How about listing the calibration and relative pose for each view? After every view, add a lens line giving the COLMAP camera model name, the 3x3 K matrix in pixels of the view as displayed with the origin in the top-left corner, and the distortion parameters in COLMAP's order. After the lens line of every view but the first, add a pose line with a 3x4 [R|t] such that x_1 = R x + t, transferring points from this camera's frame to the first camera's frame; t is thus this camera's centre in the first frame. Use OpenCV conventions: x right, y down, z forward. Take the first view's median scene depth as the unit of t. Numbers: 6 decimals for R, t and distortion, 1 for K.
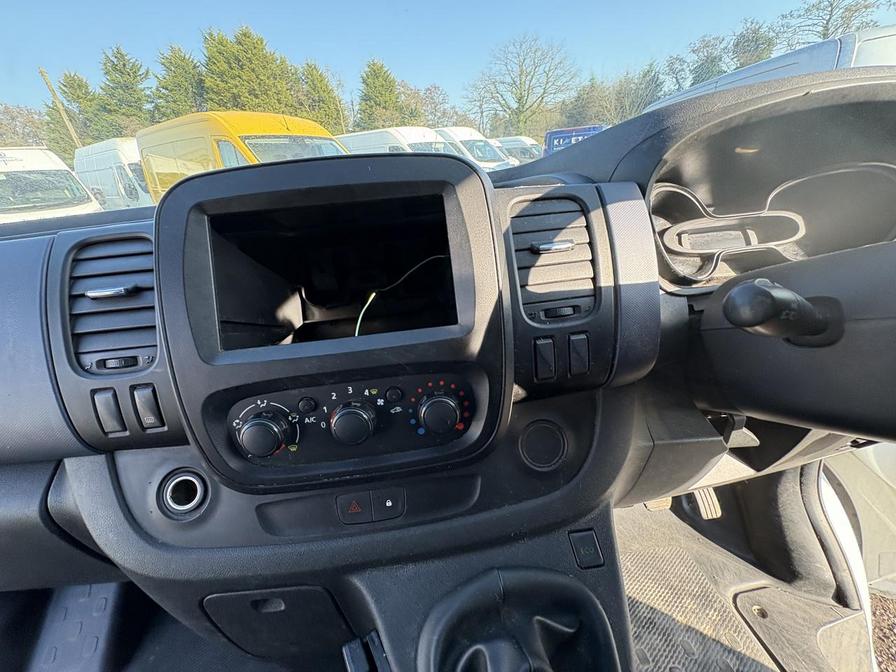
lens RADIAL K [[356.7, 0, 447.3], [0, 356.7, 335.8], [0, 0, 1]] dist [-0.001032, 0.000486]
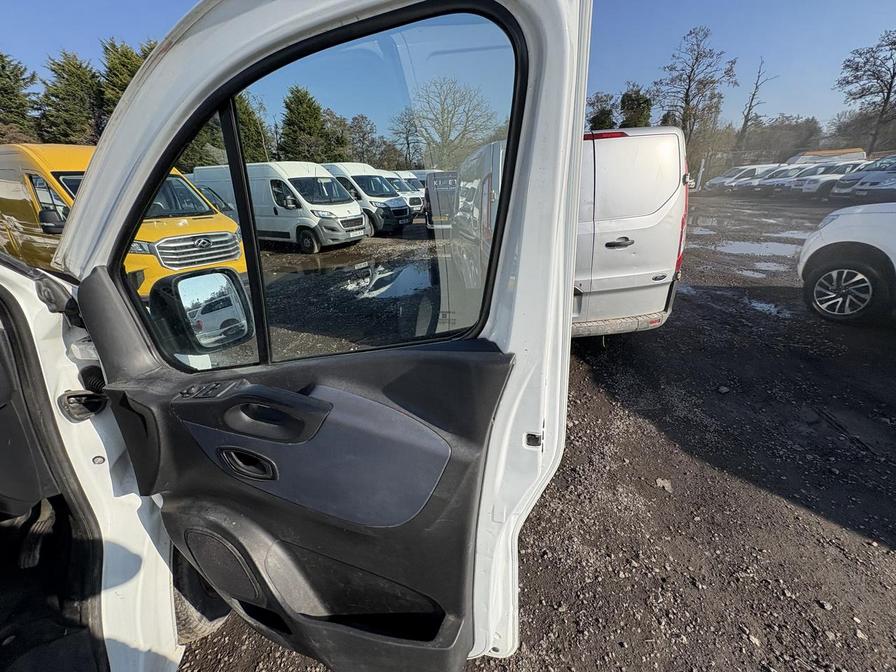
lens RADIAL K [[356.7, 0, 449.0], [0, 356.7, 334.3], [0, 0, 1]] dist [-0.001032, 0.000486]
pose [[0.986758, -0.022736, 0.160598, 0.039818], [0.032904, 0.997599, -0.060941, -0.004021], [-0.158827, 0.065418, 0.985137, -0.011199]]
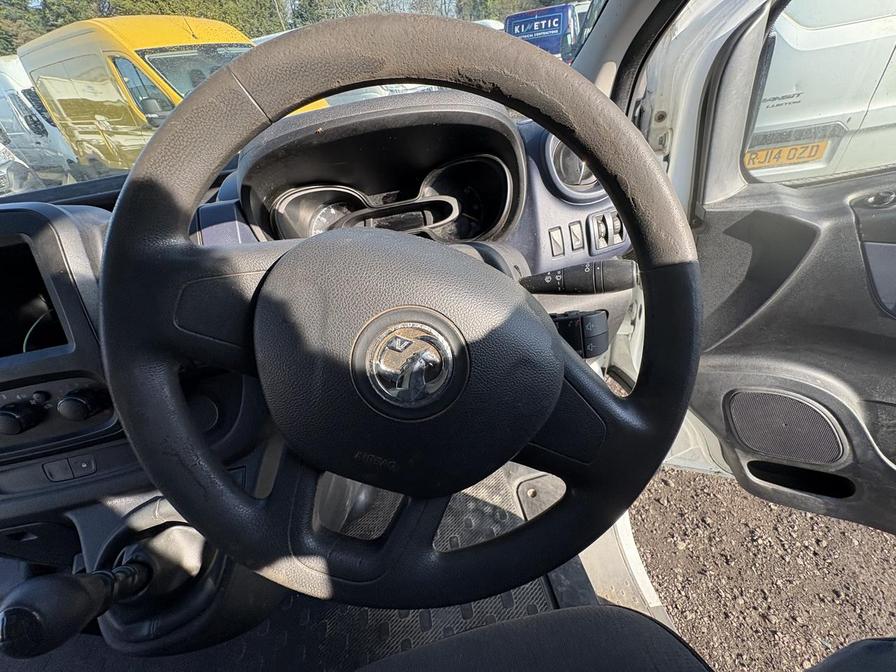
lens RADIAL K [[356.7, 0, 447.2], [0, 356.7, 336.2], [0, 0, 1]] dist [-0.001032, 0.000486]
pose [[0.995656, -0.088075, 0.030205, 0.010002], [0.079674, 0.973772, 0.213118, -0.001653], [-0.048183, -0.209786, 0.976559, -0.002581]]
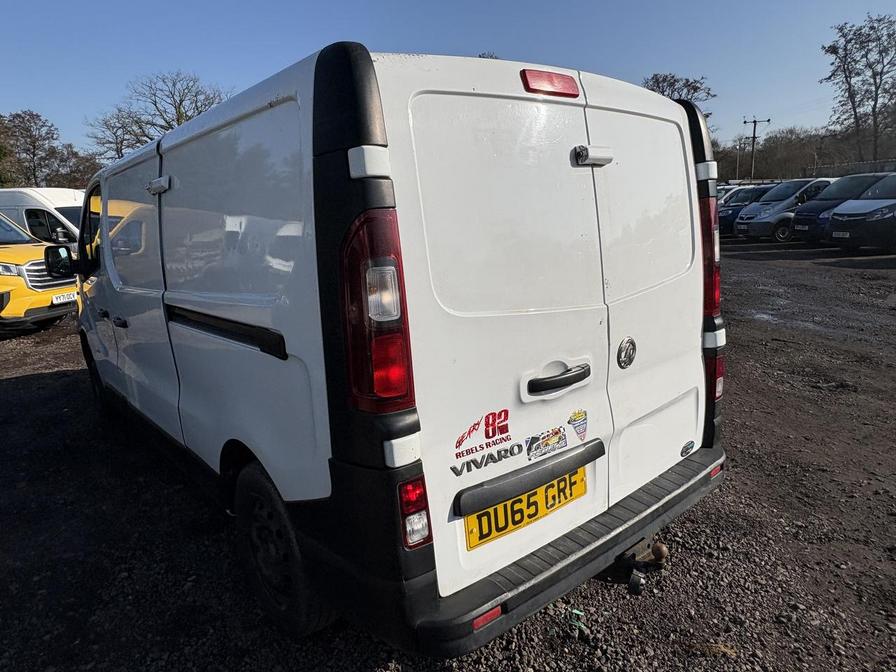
lens RADIAL K [[581.2, 0, 450.3], [0, 581.2, 337.3], [0, 0, 1]] dist [-0.001823, 0.003529]
pose [[0.826706, -0.074359, 0.557699, -0.030343], [0.220432, 0.954792, -0.199452, 0.051965], [-0.517656, 0.287823, 0.805723, -0.112104]]
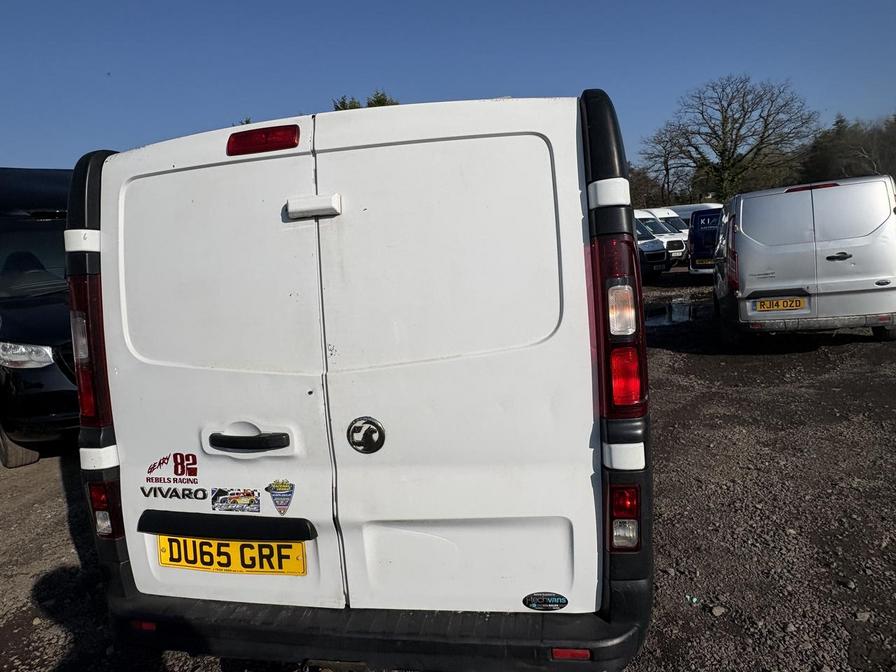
lens RADIAL K [[581.2, 0, 445.8], [0, 581.2, 335.1], [0, 0, 1]] dist [-0.001823, 0.003529]
pose [[0.955991, 0.047622, -0.289506, 0.029529], [-0.124495, 0.959345, -0.253295, 0.049491], [0.265673, 0.278190, 0.923054, -0.118346]]
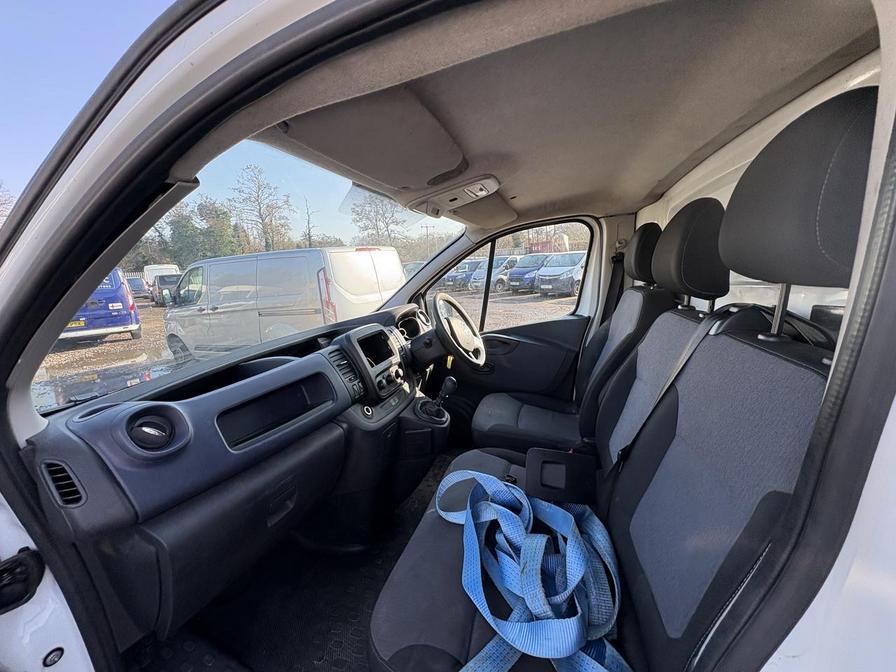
lens RADIAL K [[356.7, 0, 448.7], [0, 356.7, 336.0], [0, 0, 1]] dist [-0.001032, 0.000486]
pose [[0.384477, -0.112553, 0.916248, -0.029334], [0.413850, 0.908225, -0.062093, 0.002327], [-0.825170, 0.403062, 0.395771, -0.011704]]
